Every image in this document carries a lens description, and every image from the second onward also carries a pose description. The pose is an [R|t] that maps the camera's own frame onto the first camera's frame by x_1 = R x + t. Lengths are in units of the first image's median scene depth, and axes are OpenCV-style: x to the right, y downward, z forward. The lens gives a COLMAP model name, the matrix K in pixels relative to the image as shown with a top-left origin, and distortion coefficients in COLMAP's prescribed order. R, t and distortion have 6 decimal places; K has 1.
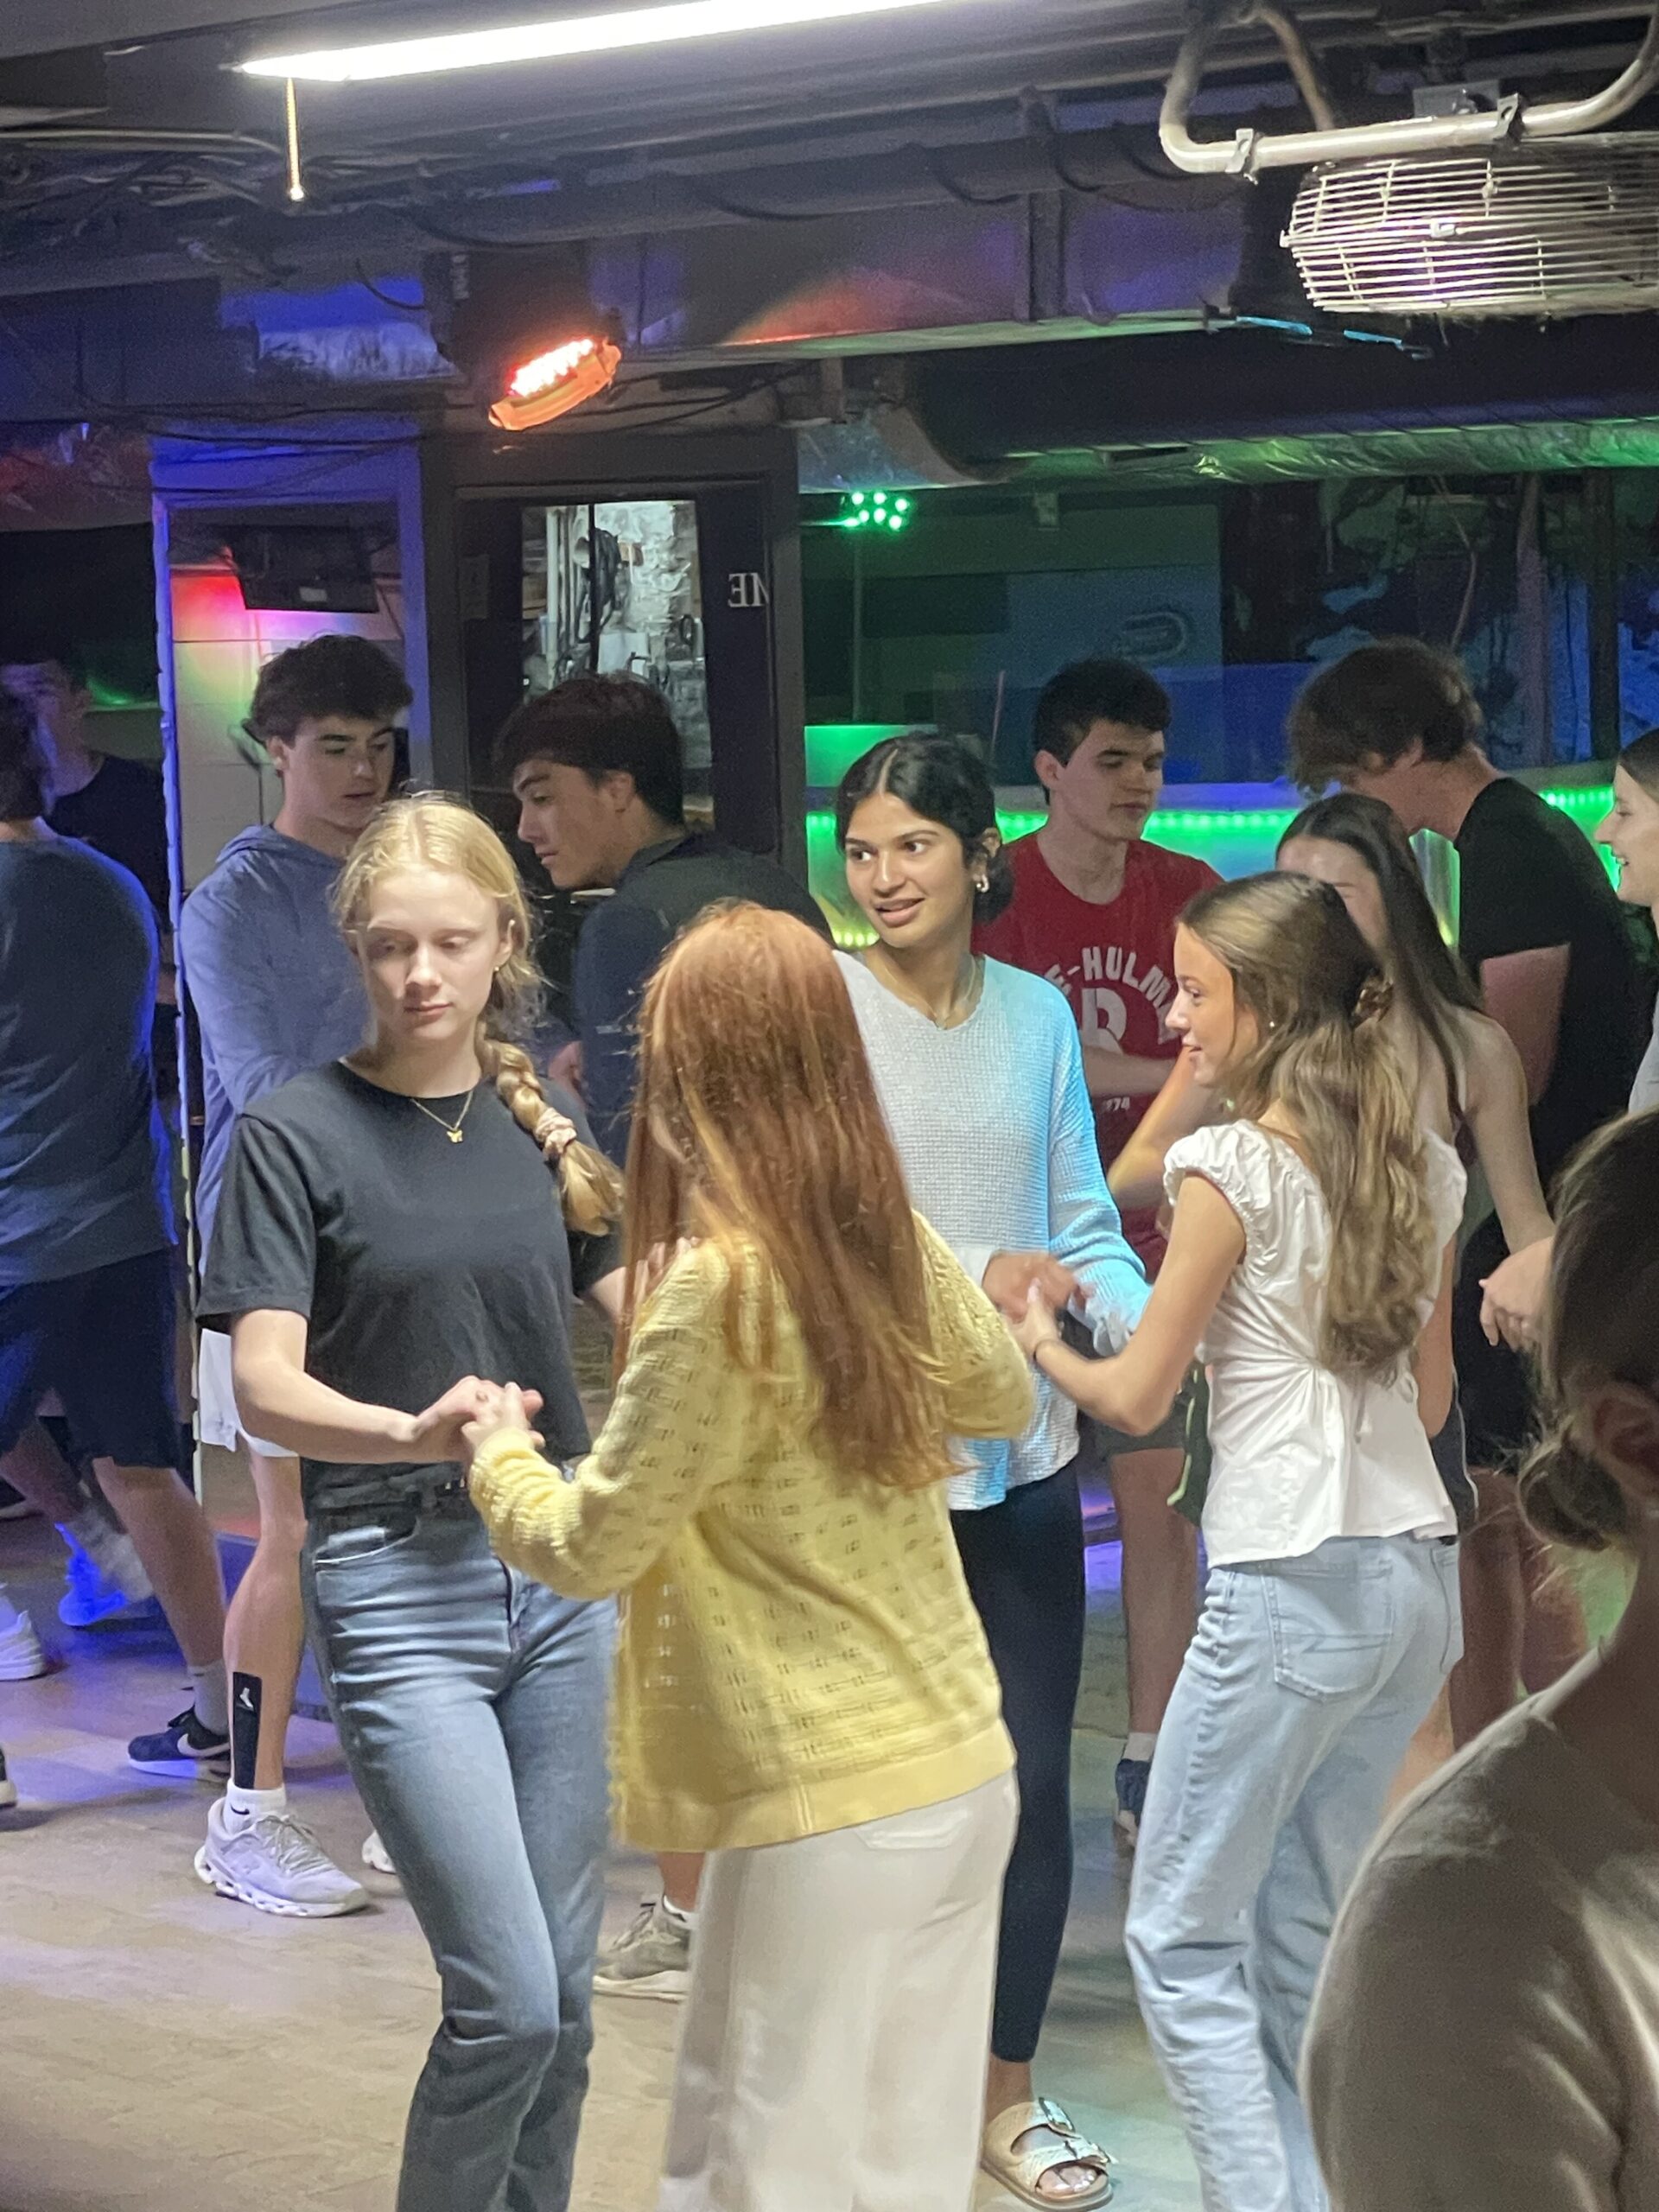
lens RADIAL K [[5729.1, 0, 829.5], [0, 5729.1, 1106.0], [0, 0, 1]] dist [-0.545411, 10.659171]
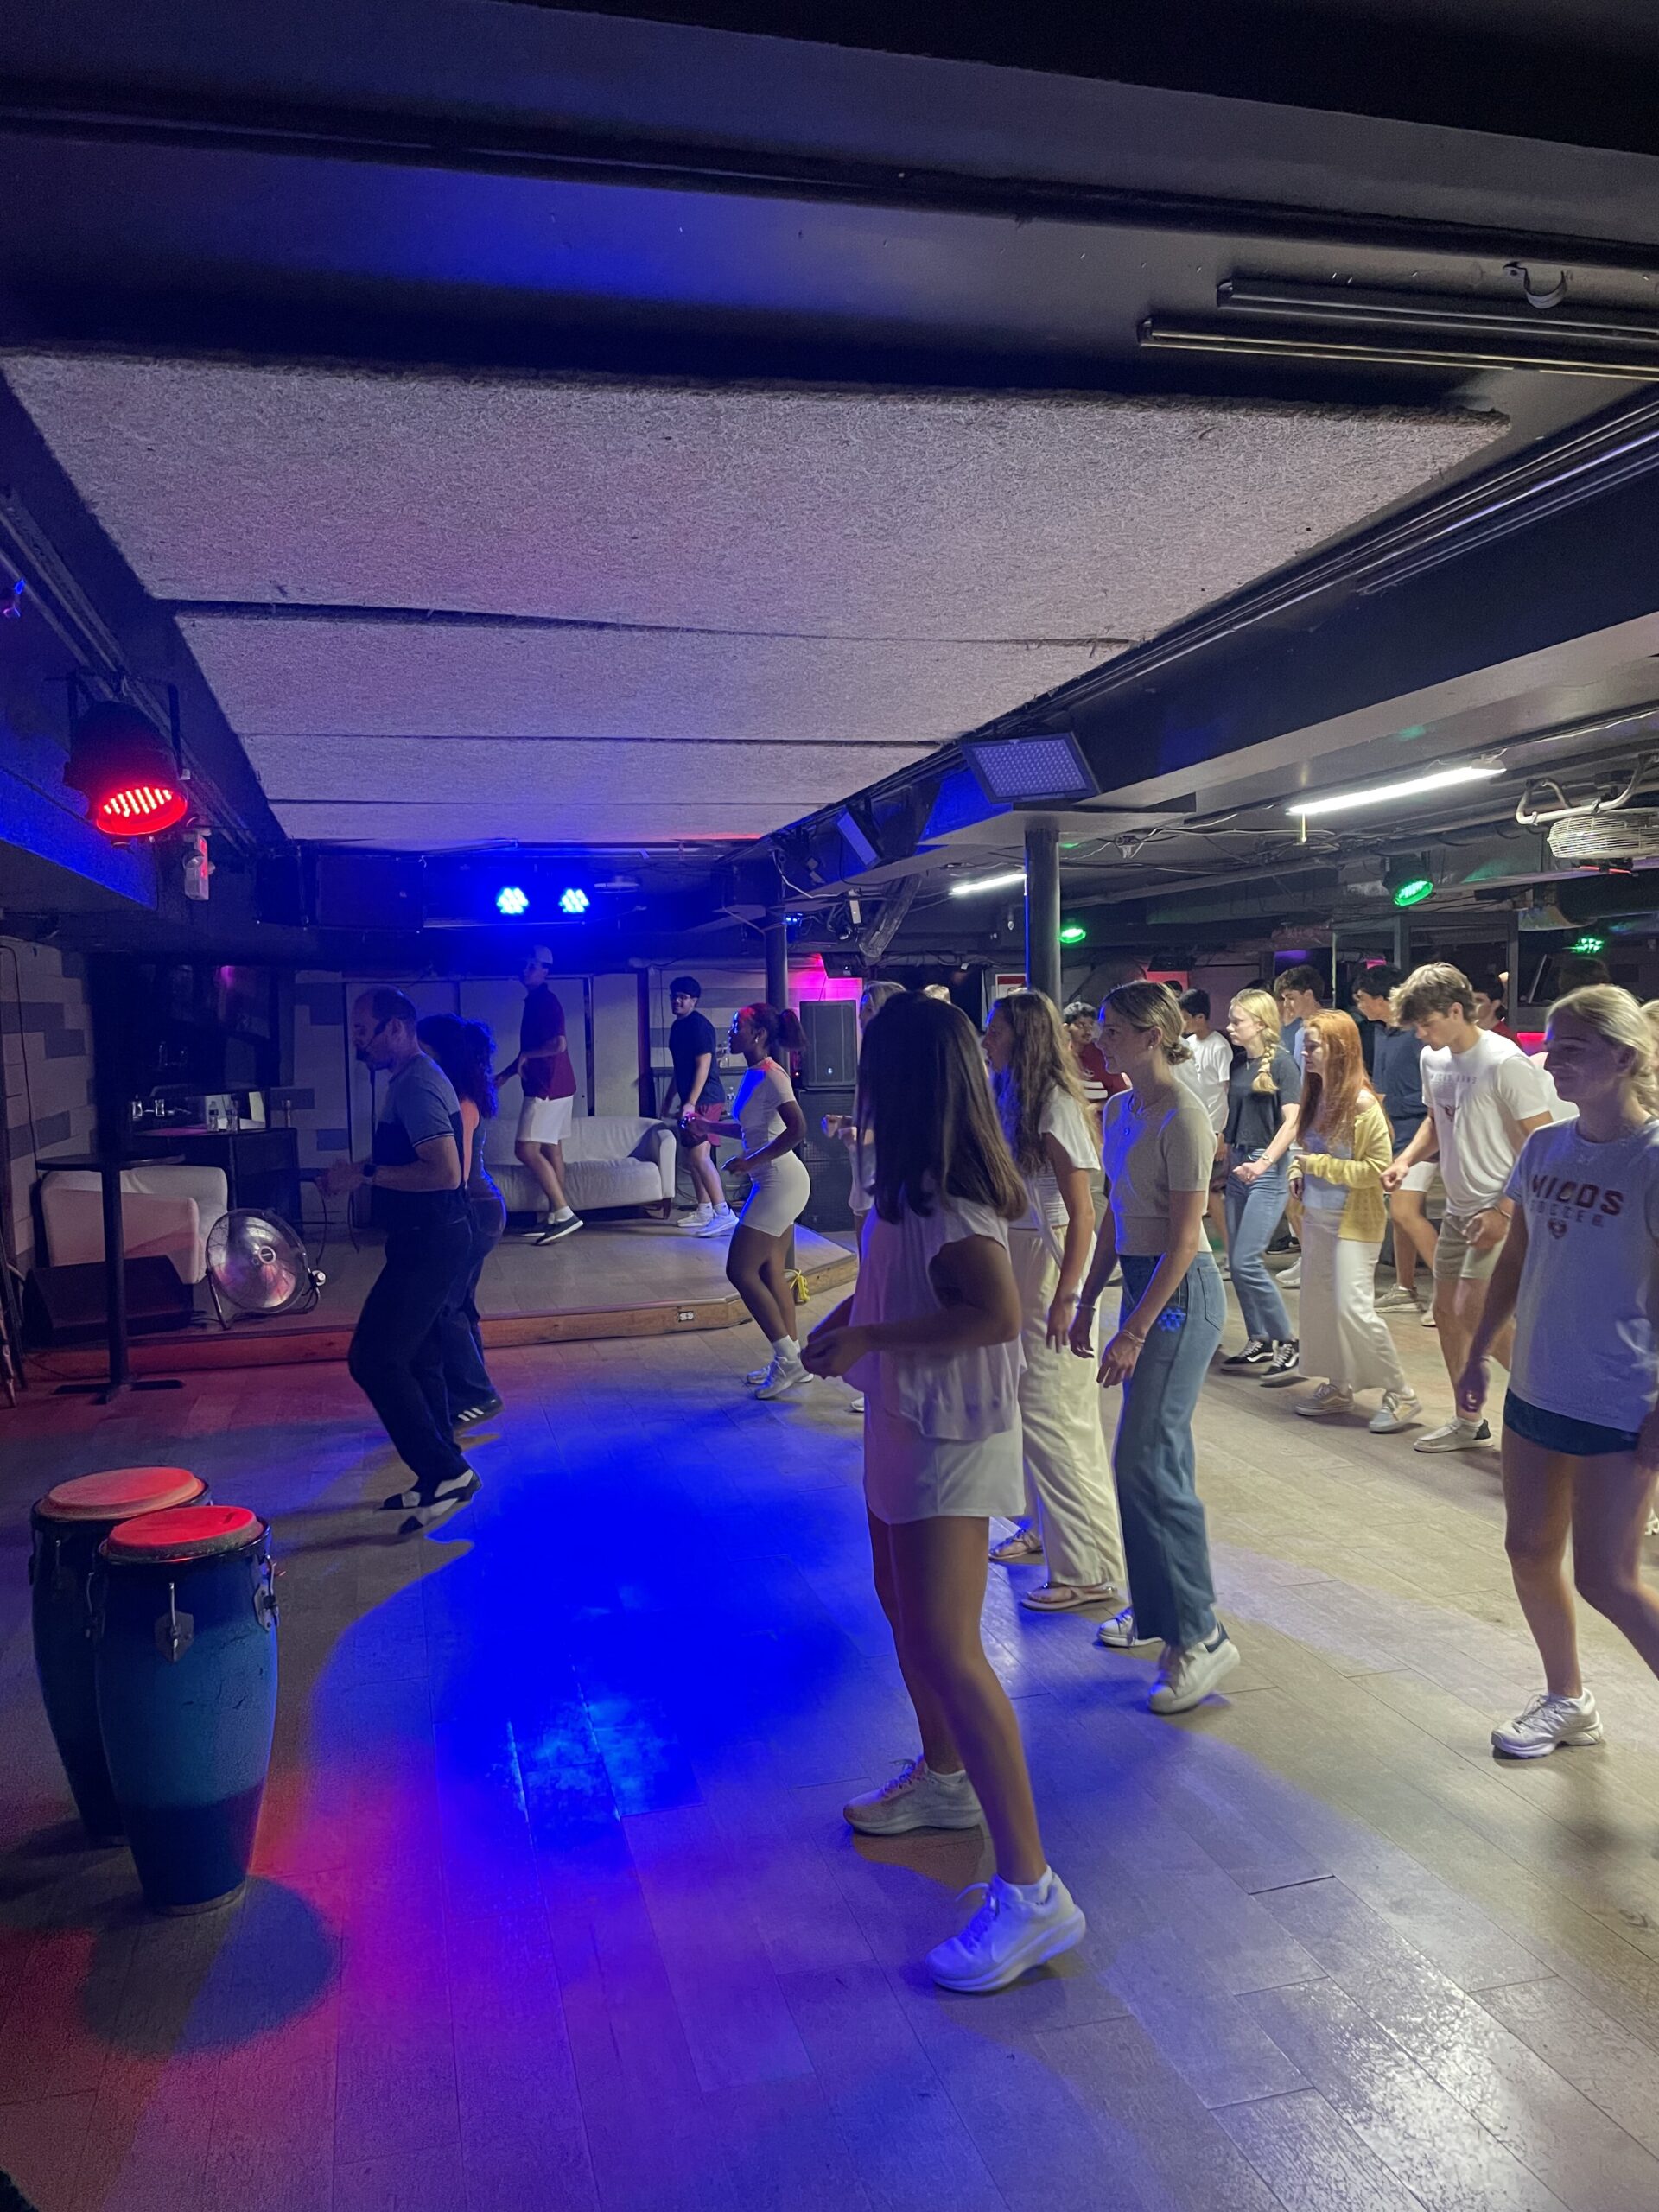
lens RADIAL K [[1665.2, 0, 843.9], [0, 1665.2, 1101.8], [0, 0, 1]] dist [0.096197, -0.127173]
pose [[0.893061, 0.039837, -0.448168, 0.113039], [-0.051696, 0.998561, -0.014253, 0.045554], [0.446955, 0.035898, 0.893836, -0.164525]]
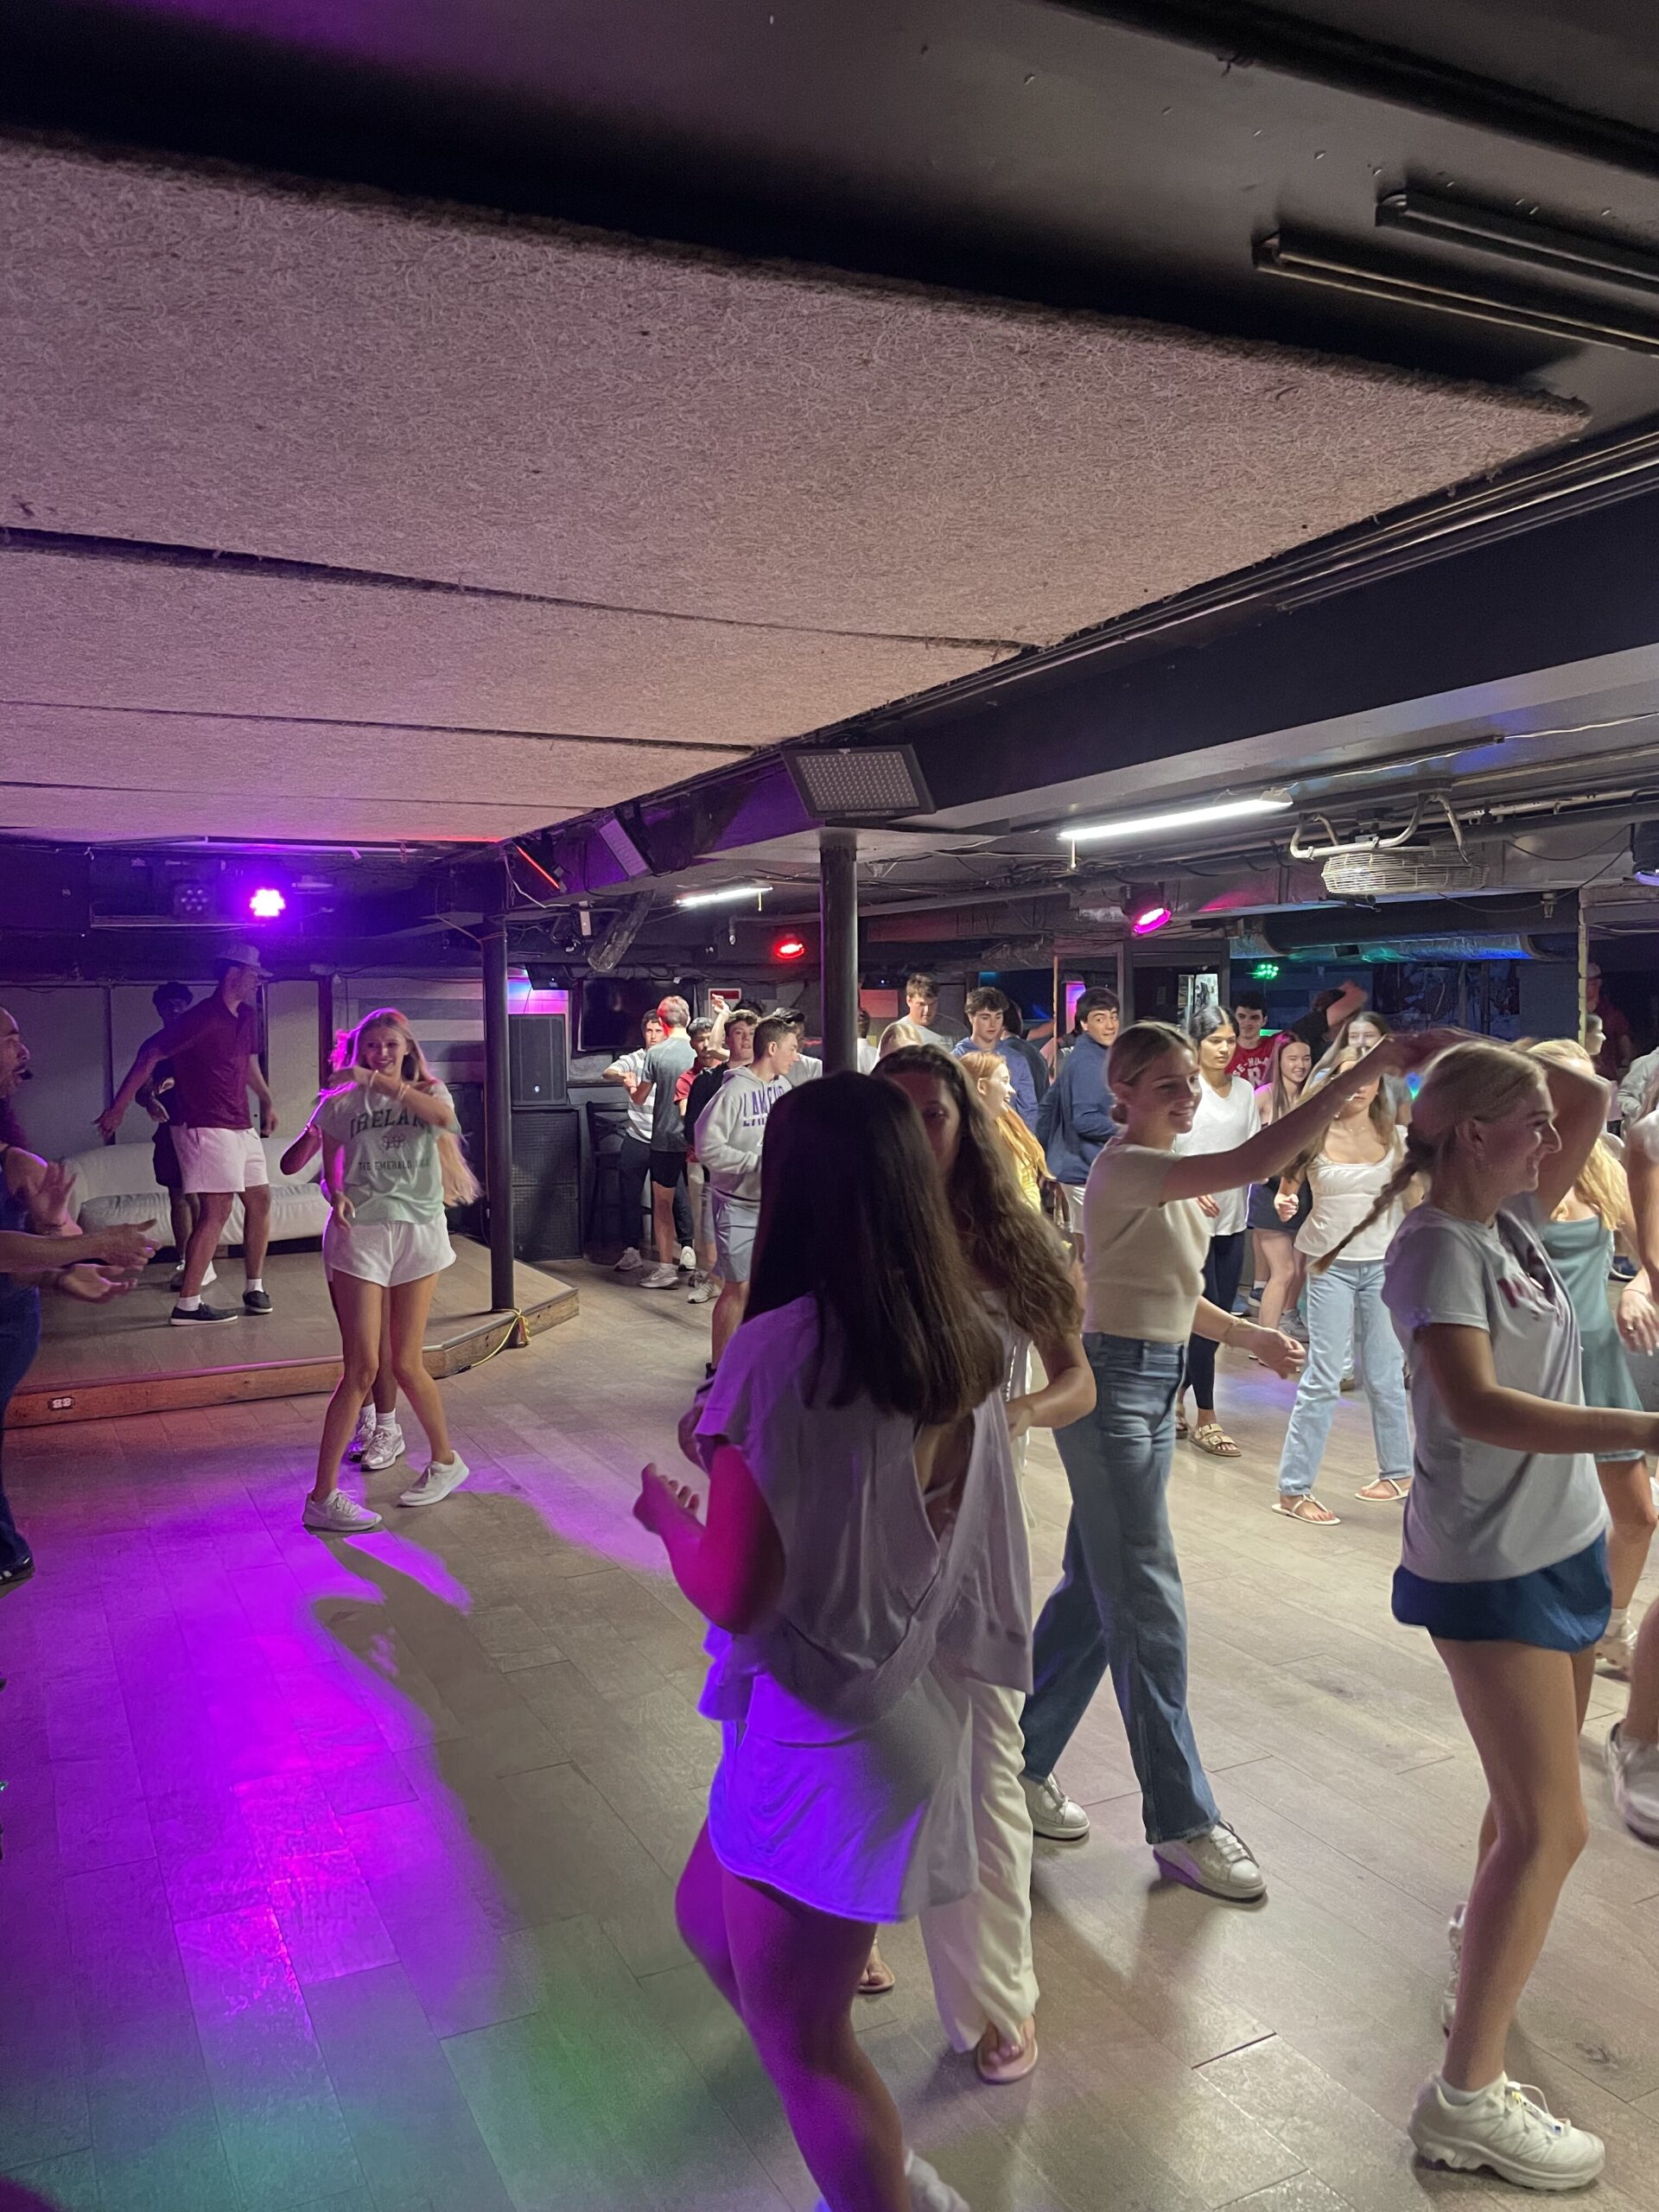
lens RADIAL K [[1665.2, 0, 843.9], [0, 1665.2, 1101.8], [0, 0, 1]] dist [0.096197, -0.127173]
pose [[0.965400, 0.041019, -0.257527, 0.042747], [-0.049978, 0.998348, -0.028335, 0.034669], [0.255939, 0.040225, 0.965856, -0.127652]]
